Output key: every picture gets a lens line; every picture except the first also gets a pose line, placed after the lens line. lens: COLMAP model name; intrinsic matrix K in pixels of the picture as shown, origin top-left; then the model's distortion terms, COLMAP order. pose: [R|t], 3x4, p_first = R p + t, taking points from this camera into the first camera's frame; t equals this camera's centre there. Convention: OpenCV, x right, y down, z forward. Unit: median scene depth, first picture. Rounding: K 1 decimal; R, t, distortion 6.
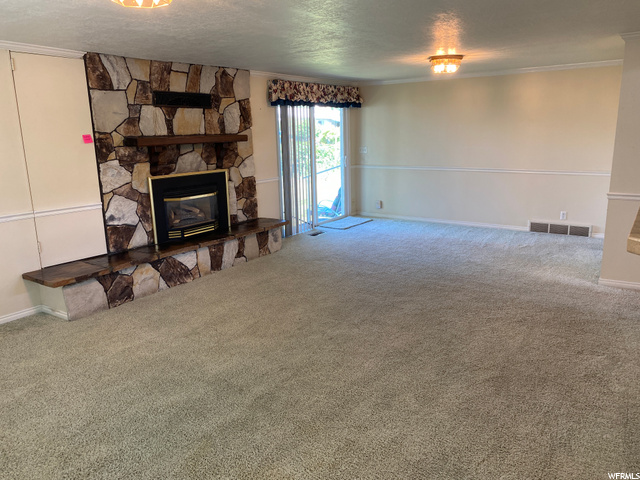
lens RADIAL K [[487.1, 0, 322.2], [0, 487.1, 237.1], [0, 0, 1]] dist [0.002174, -0.012261]
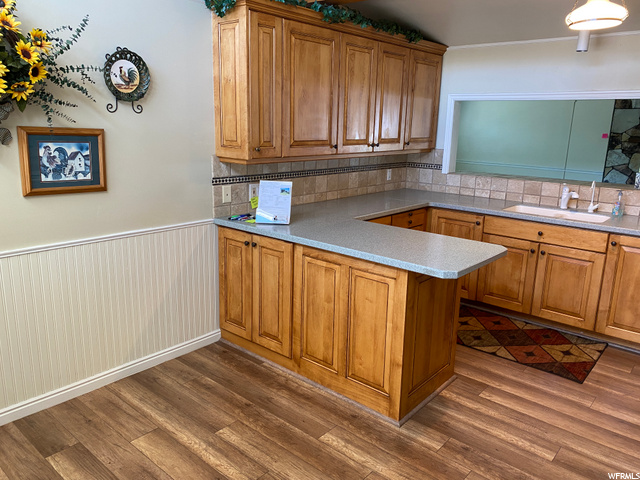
lens RADIAL K [[487.1, 0, 322.2], [0, 487.1, 237.1], [0, 0, 1]] dist [0.002174, -0.012261]
pose [[-0.105589, 0.248405, -0.962884, 1.335309], [-0.239880, 0.933339, 0.267088, -0.071836], [0.965043, 0.259178, -0.038963, 0.130734]]
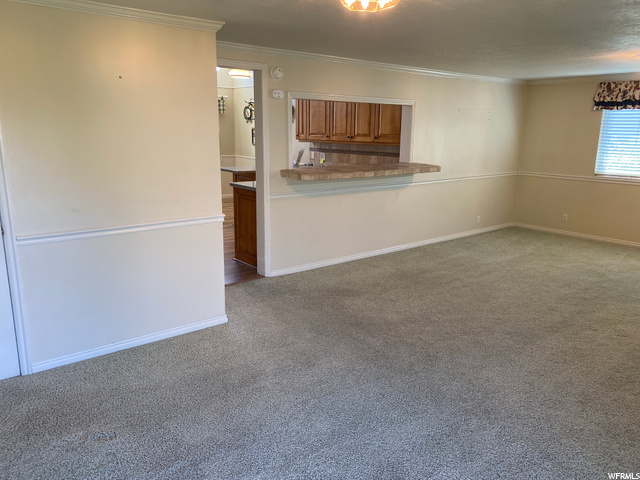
lens RADIAL K [[487.1, 0, 322.2], [0, 487.1, 237.1], [0, 0, 1]] dist [0.002174, -0.012261]
pose [[-0.961078, -0.052117, 0.271317, 0.153024], [0.068204, 0.906894, 0.415801, -0.352682], [-0.267726, 0.418122, -0.868042, 1.536512]]
